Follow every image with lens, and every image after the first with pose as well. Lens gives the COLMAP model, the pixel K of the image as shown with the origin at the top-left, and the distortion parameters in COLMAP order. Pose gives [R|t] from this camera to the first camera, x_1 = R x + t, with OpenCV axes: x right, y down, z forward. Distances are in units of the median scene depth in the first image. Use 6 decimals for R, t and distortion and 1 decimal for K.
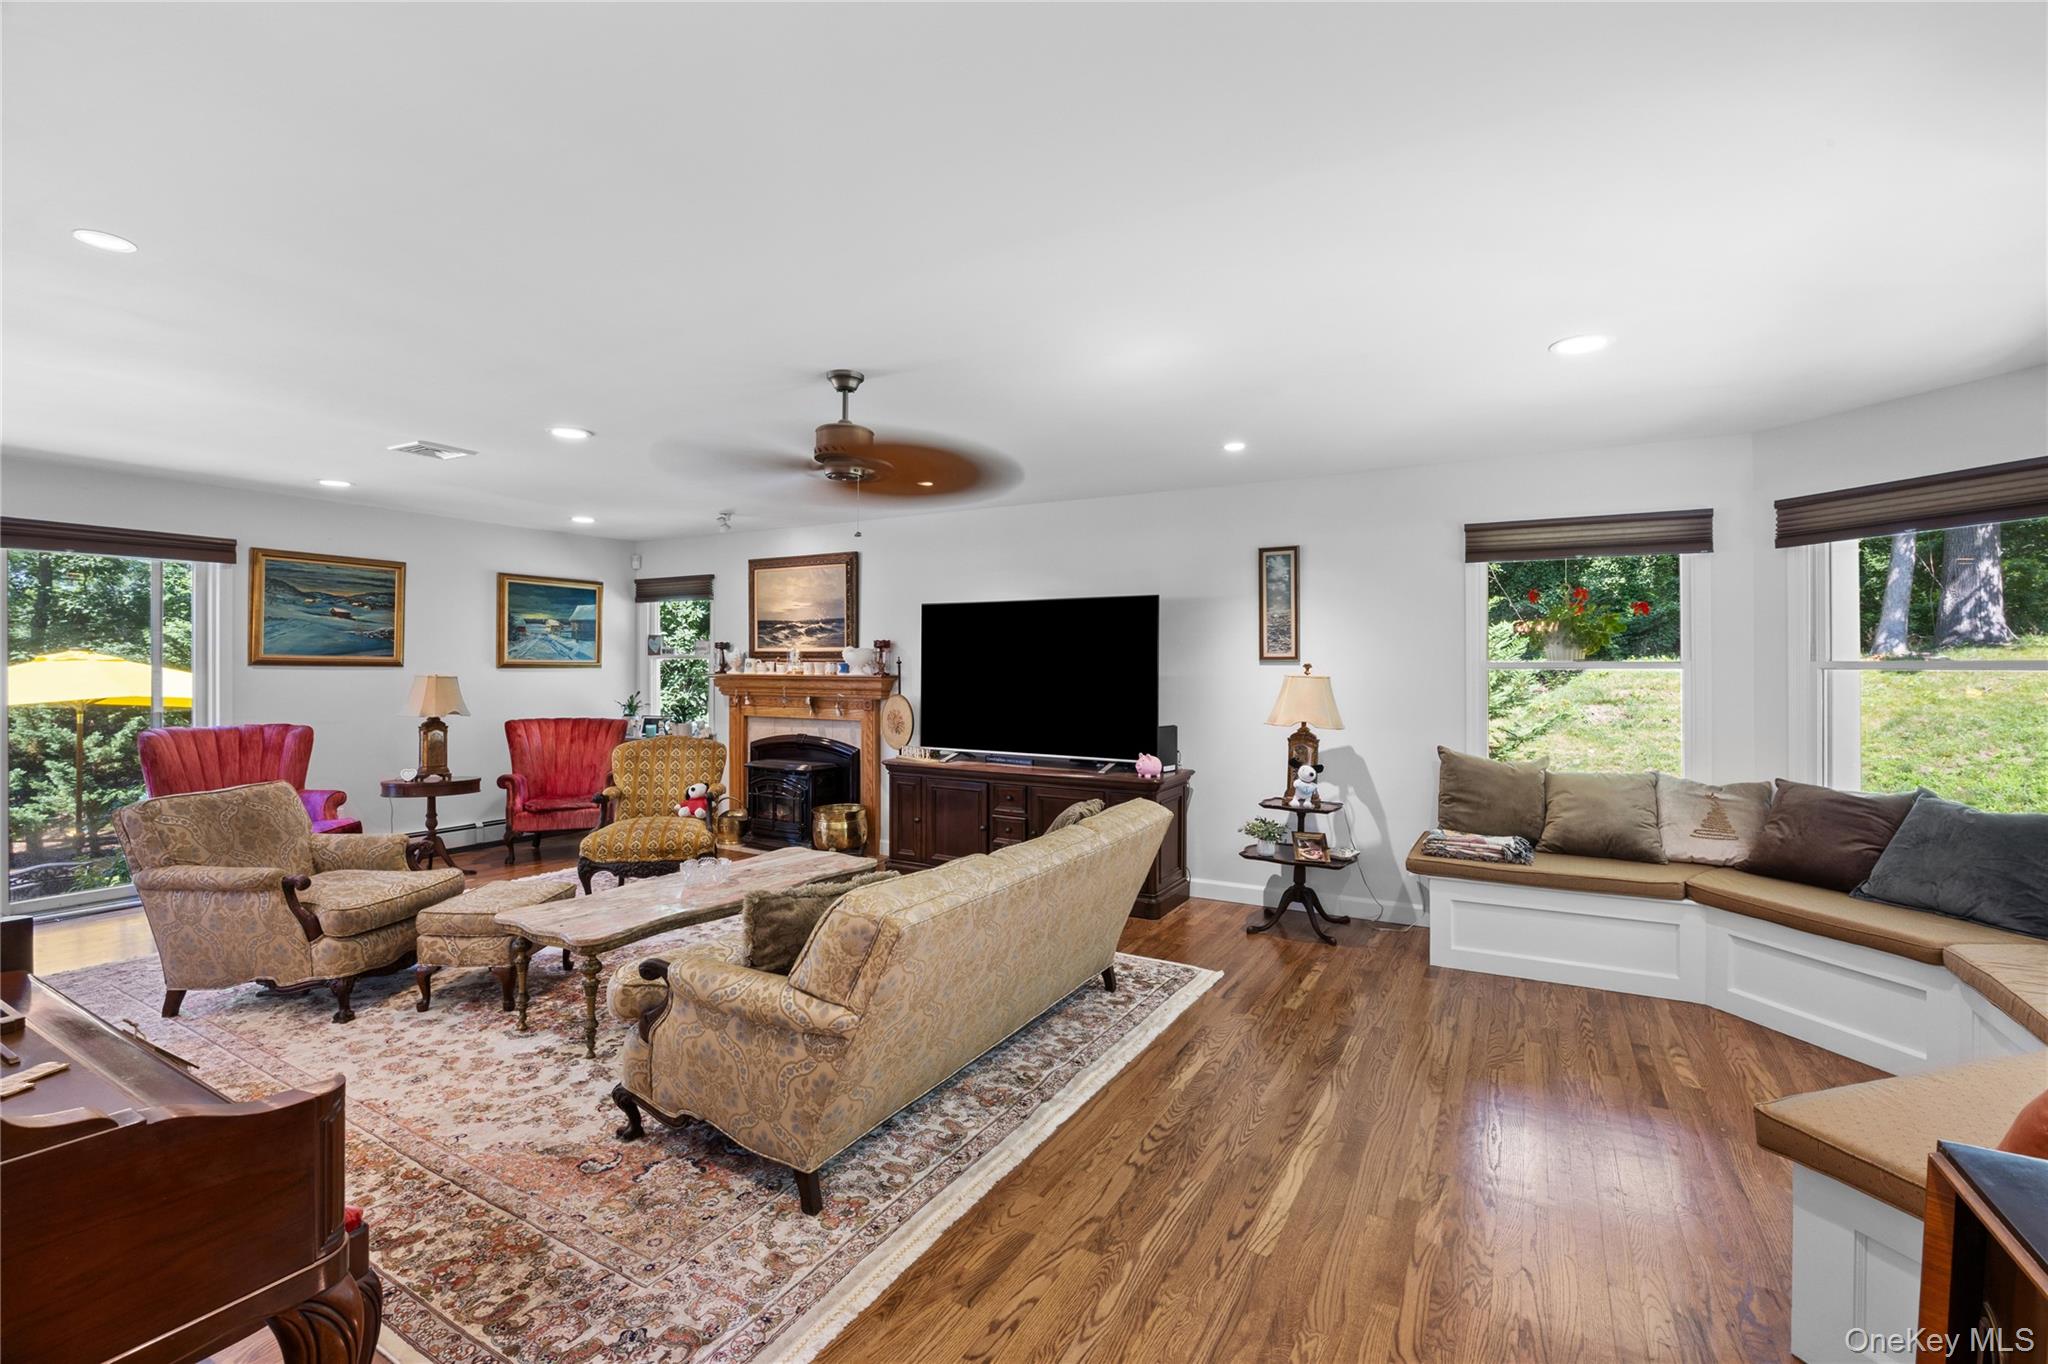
lens RADIAL K [[912.1, 0, 1022.2], [0, 912.1, 662.1], [0, 0, 1]] dist [-0.001049, 0.000521]
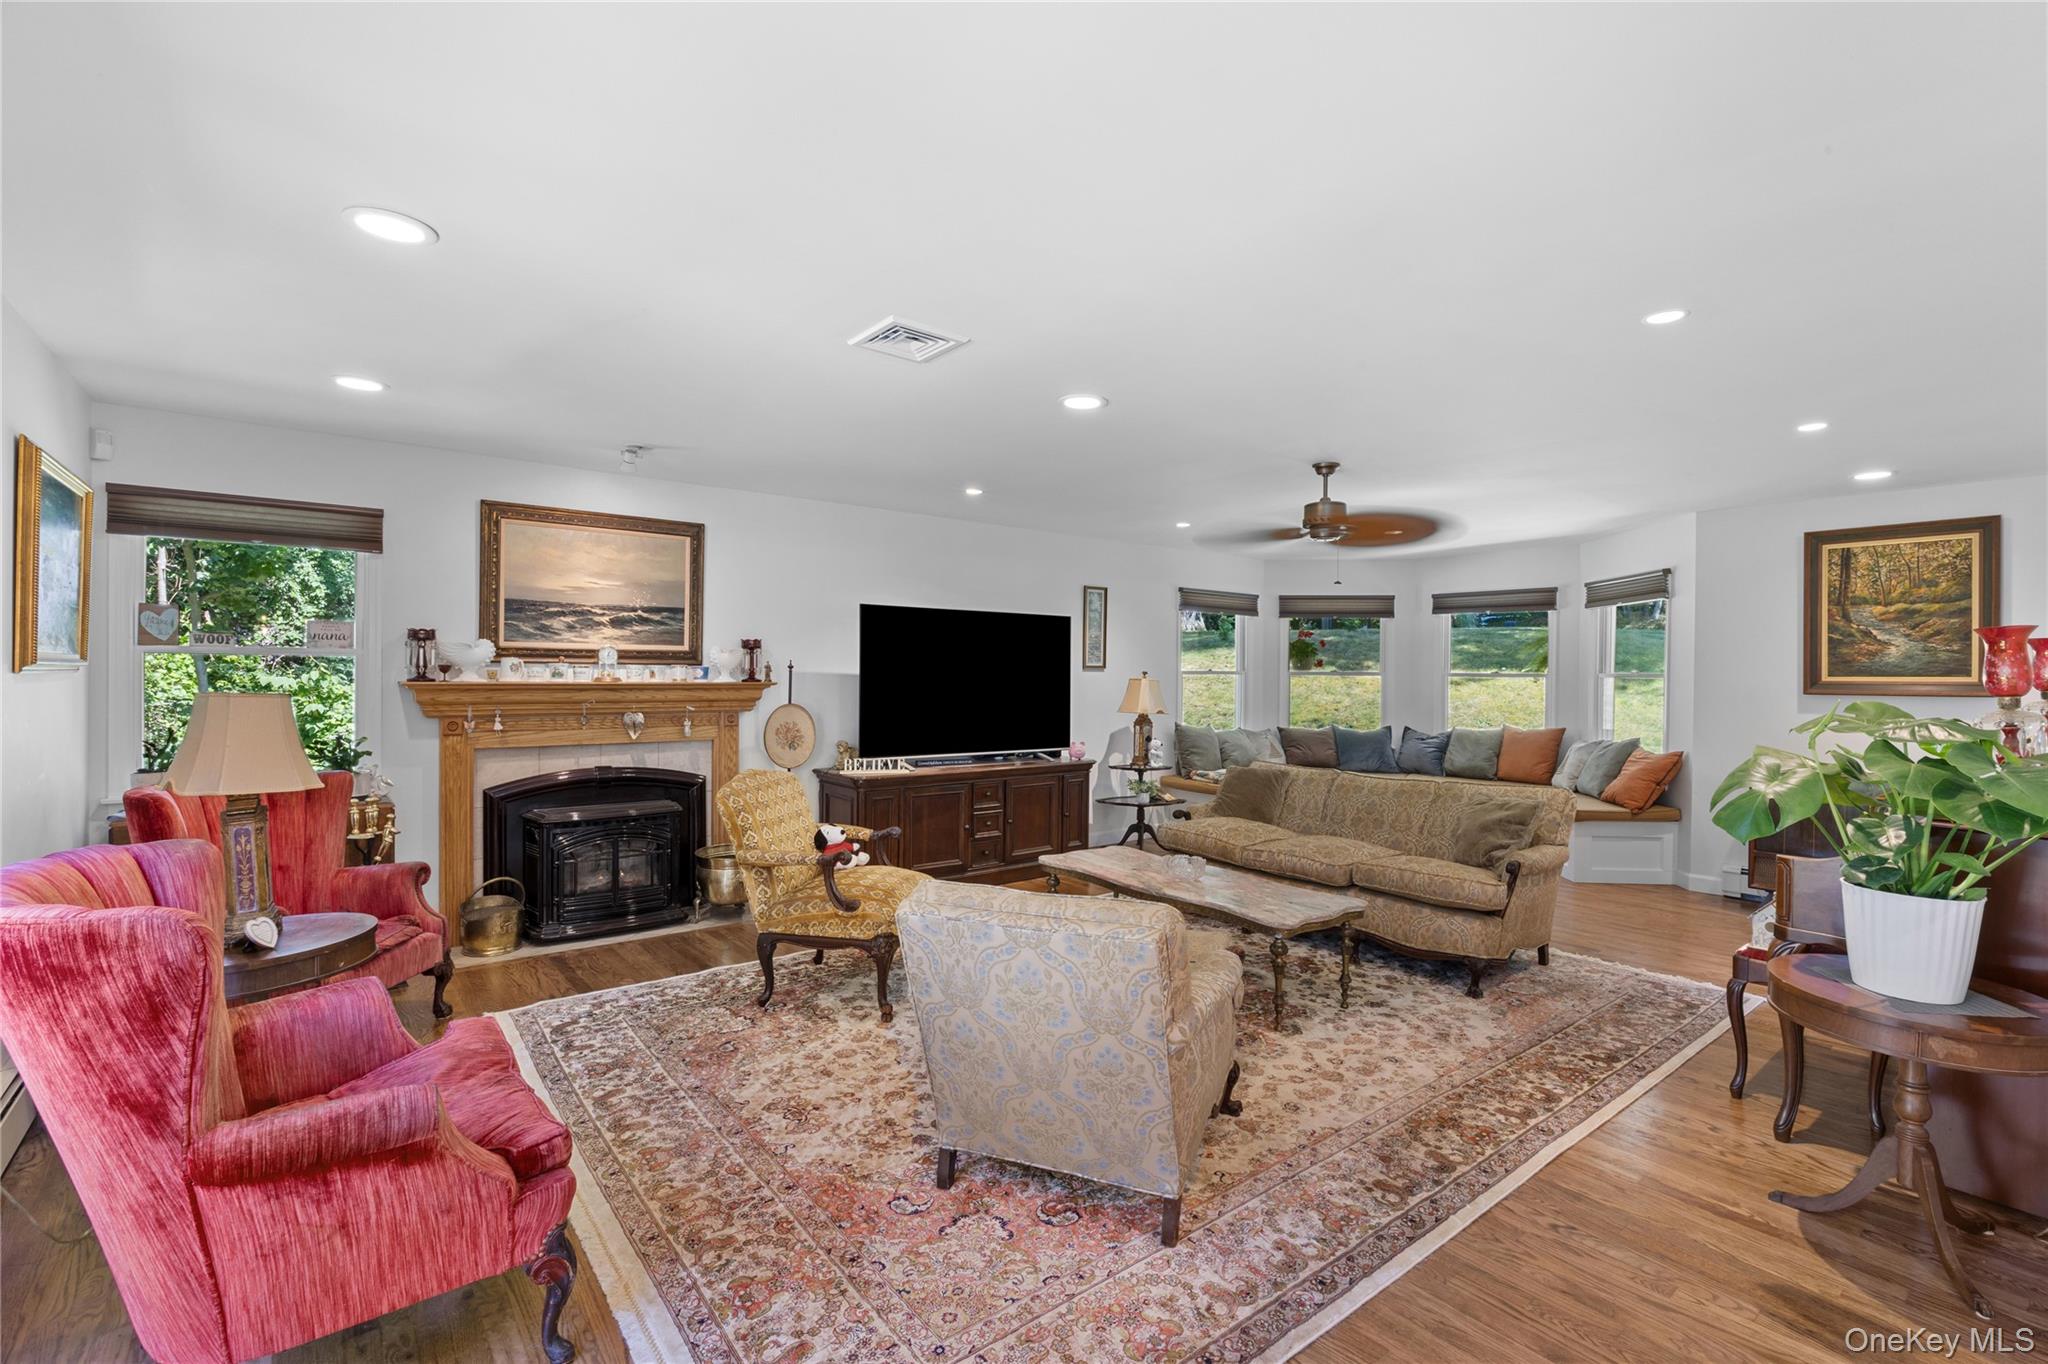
lens RADIAL K [[912.3, 0, 1029.3], [0, 912.3, 672.8], [0, 0, 1]] dist [-0.008330, 0.000160]
pose [[0.350463, 0.000678, 0.936576, -0.822178], [-0.007607, 0.999969, 0.002123, 0.002694], [-0.936546, -0.007869, 0.350457, 0.467973]]
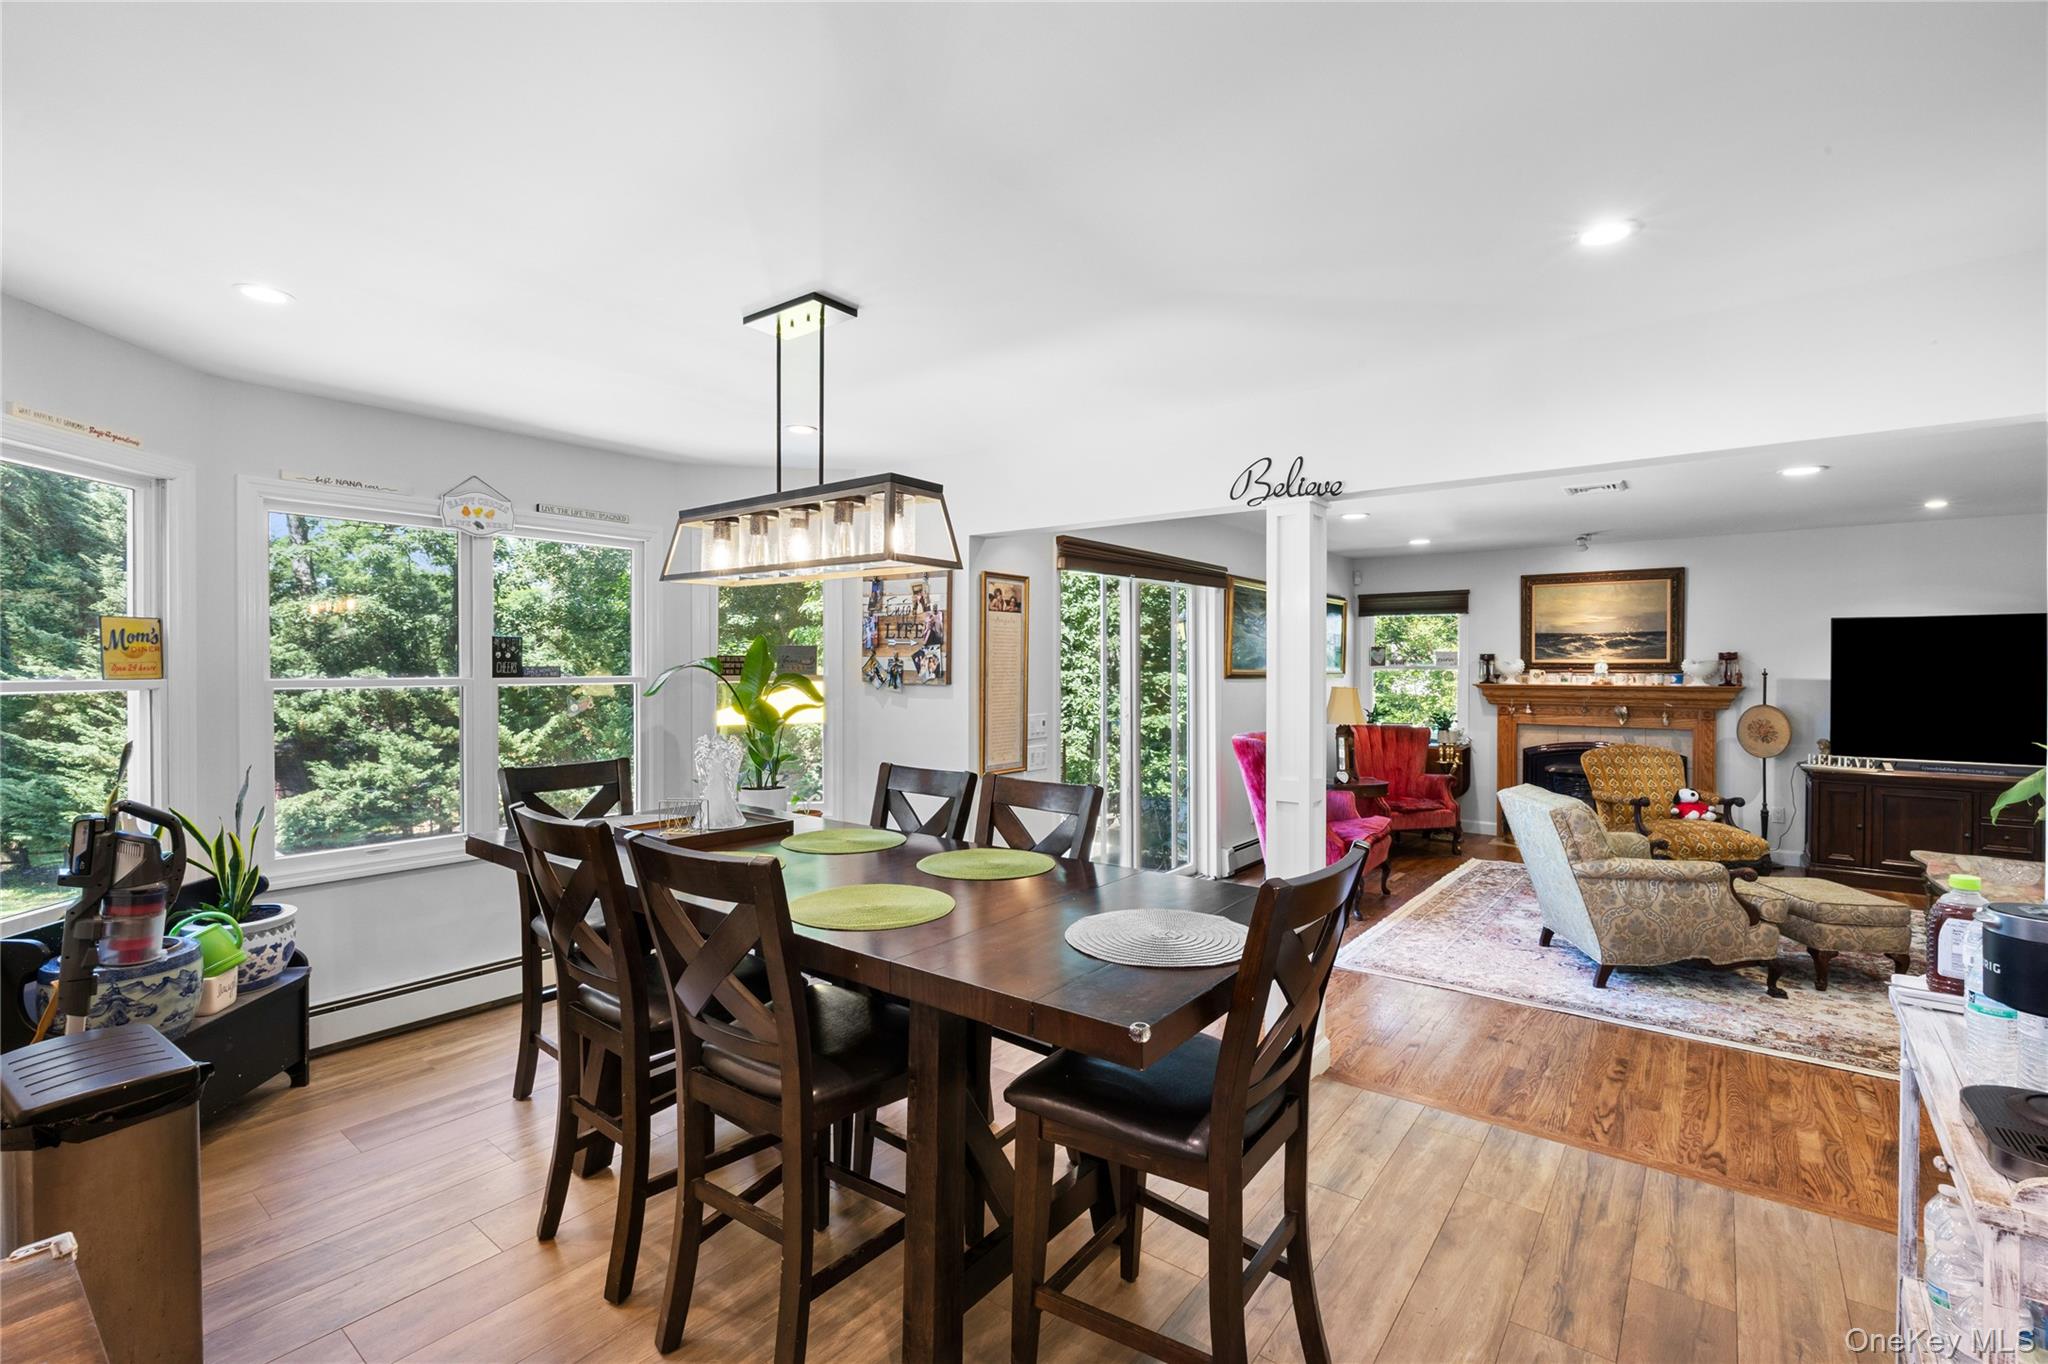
lens RADIAL K [[912.3, 0, 1029.3], [0, 912.3, 672.8], [0, 0, 1]] dist [-0.008330, 0.000160]
pose [[0.993140, -0.002623, -0.116904, -0.809105], [0.003584, 0.999961, 0.008015, -0.011532], [0.116878, -0.008379, 0.993111, -0.118463]]
